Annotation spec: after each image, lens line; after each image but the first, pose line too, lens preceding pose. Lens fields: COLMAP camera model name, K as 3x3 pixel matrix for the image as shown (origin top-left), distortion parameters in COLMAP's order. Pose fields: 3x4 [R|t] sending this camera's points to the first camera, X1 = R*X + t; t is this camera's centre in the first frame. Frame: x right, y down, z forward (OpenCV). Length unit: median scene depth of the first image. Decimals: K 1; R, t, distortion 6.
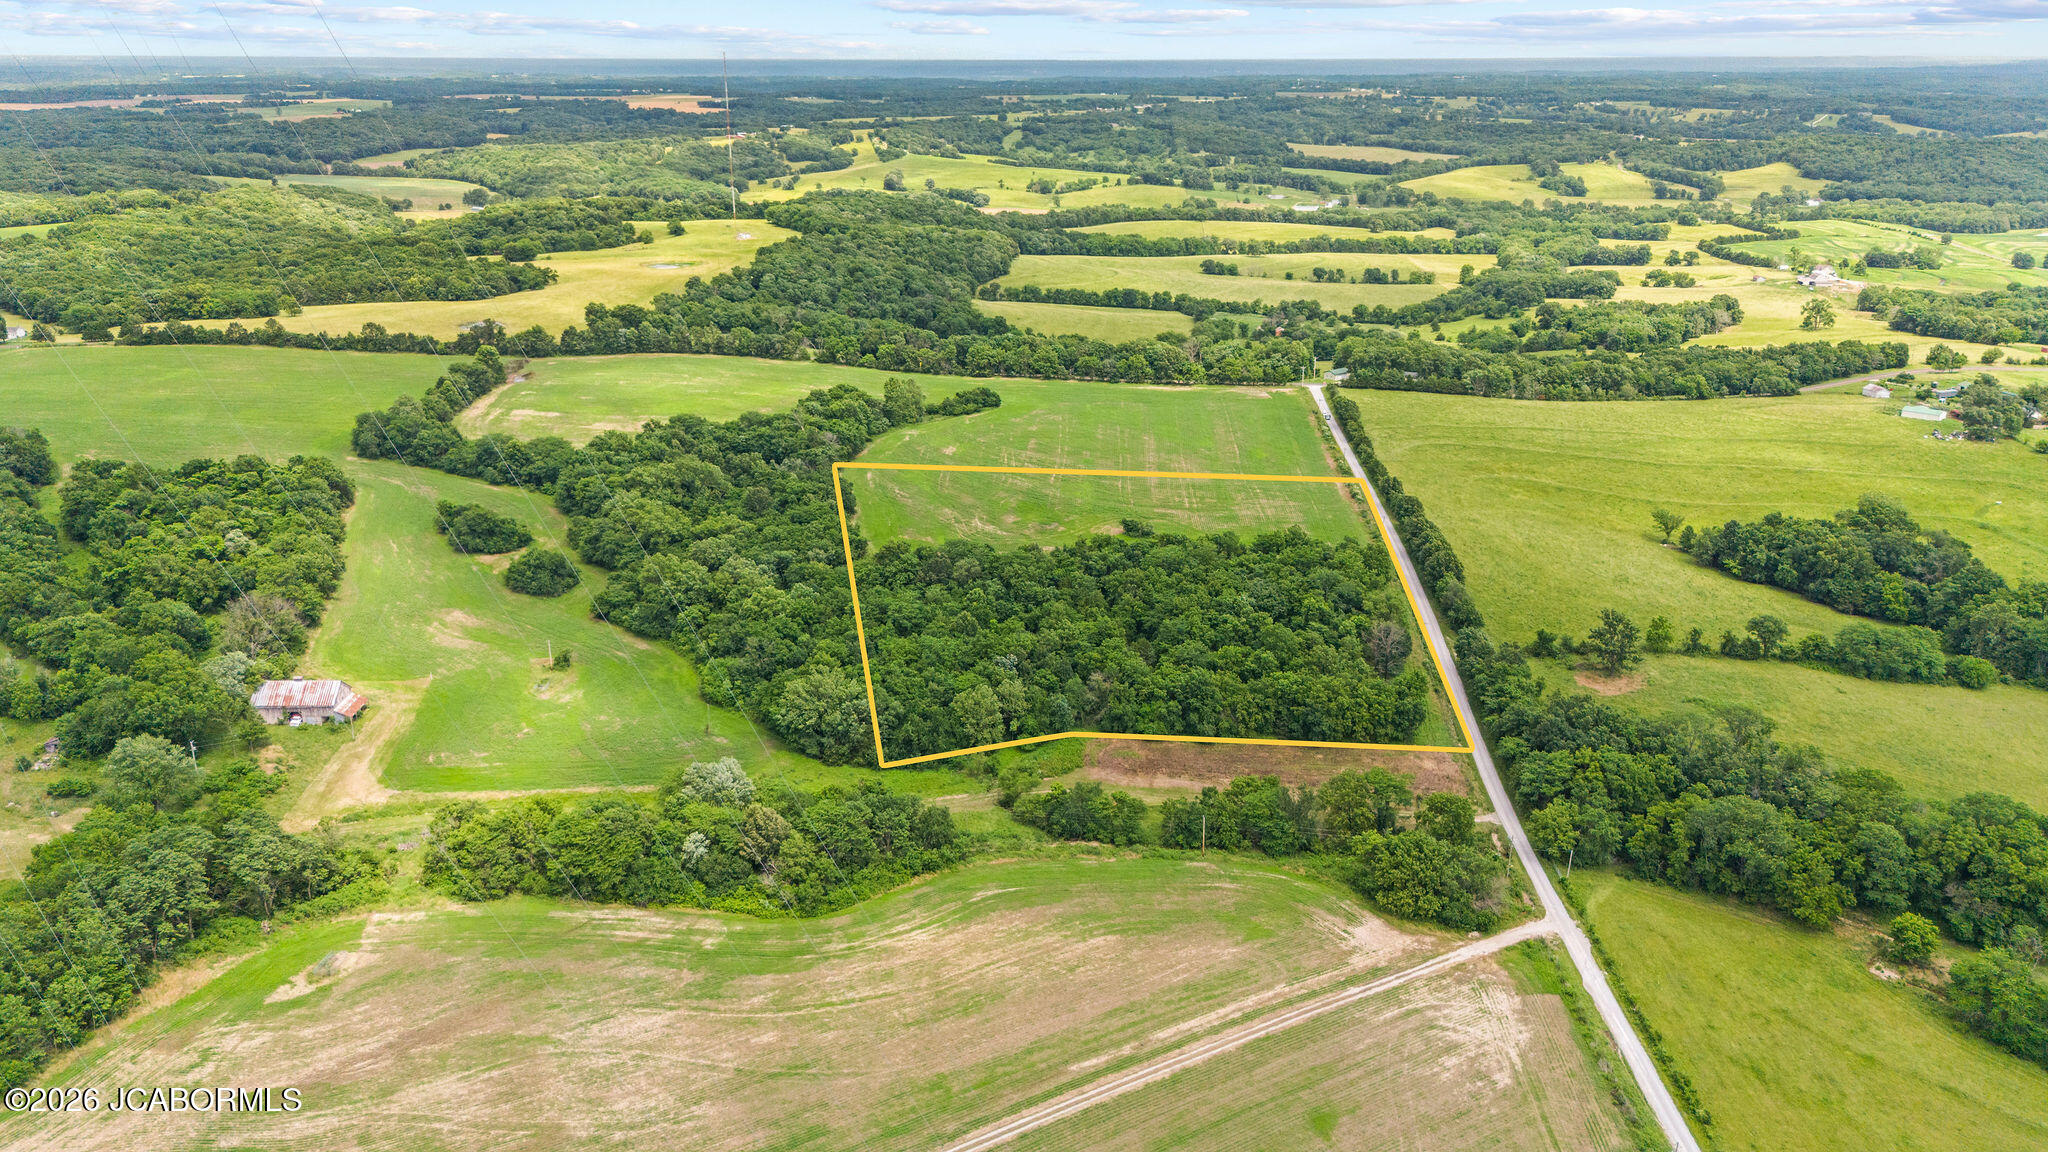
lens RADIAL K [[1532.8, 0, 1026.1], [0, 1532.8, 608.3], [0, 0, 1]] dist [0.066328, -0.051980]
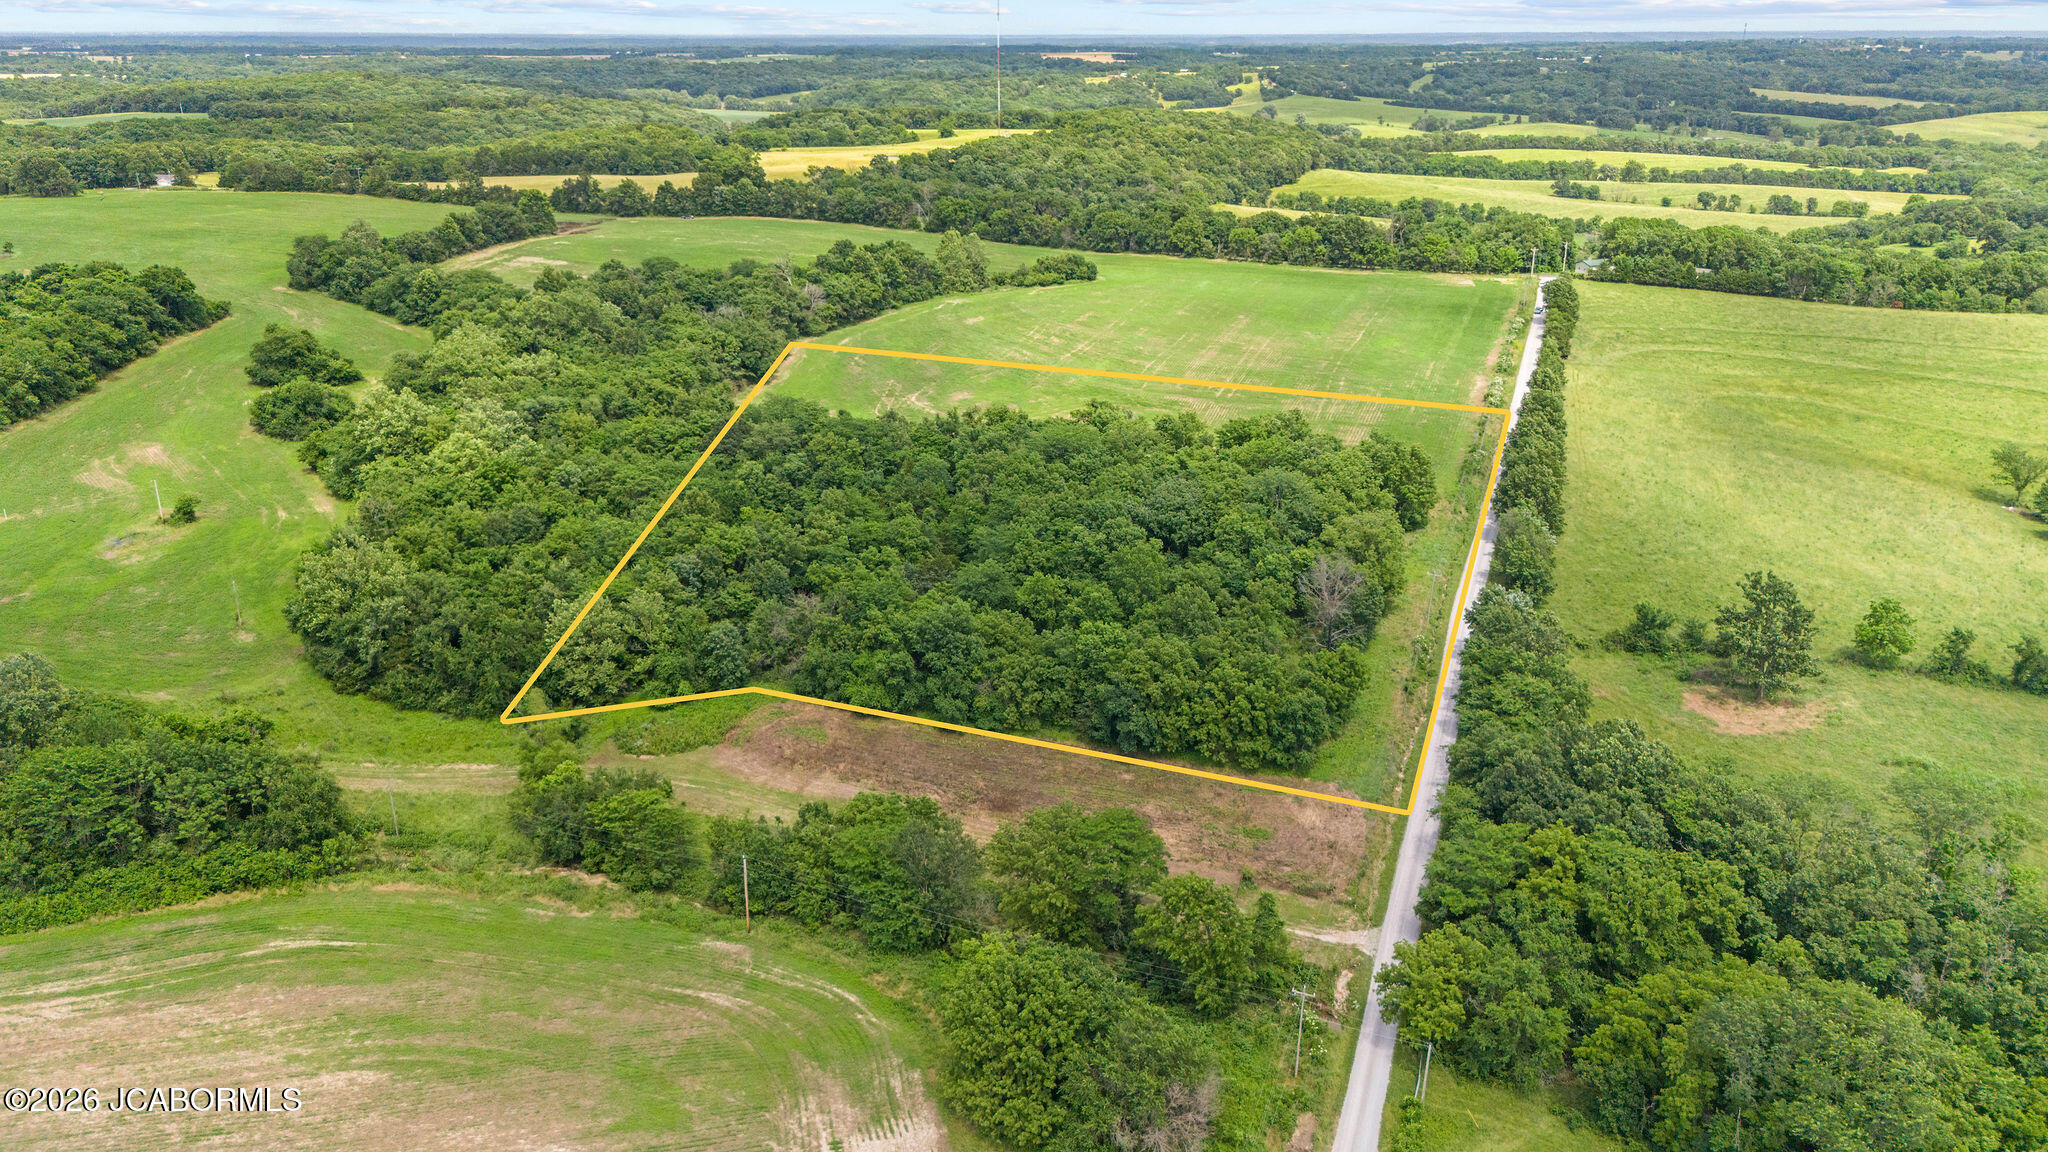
lens RADIAL K [[1532.8, 0, 1026.1], [0, 1532.8, 608.3], [0, 0, 1]] dist [0.066328, -0.051980]
pose [[0.959965, 0.098587, -0.262198, 0.181749], [-0.095212, 0.995128, 0.025577, 0.015257], [0.263442, 0.000412, 0.964675, 0.279622]]
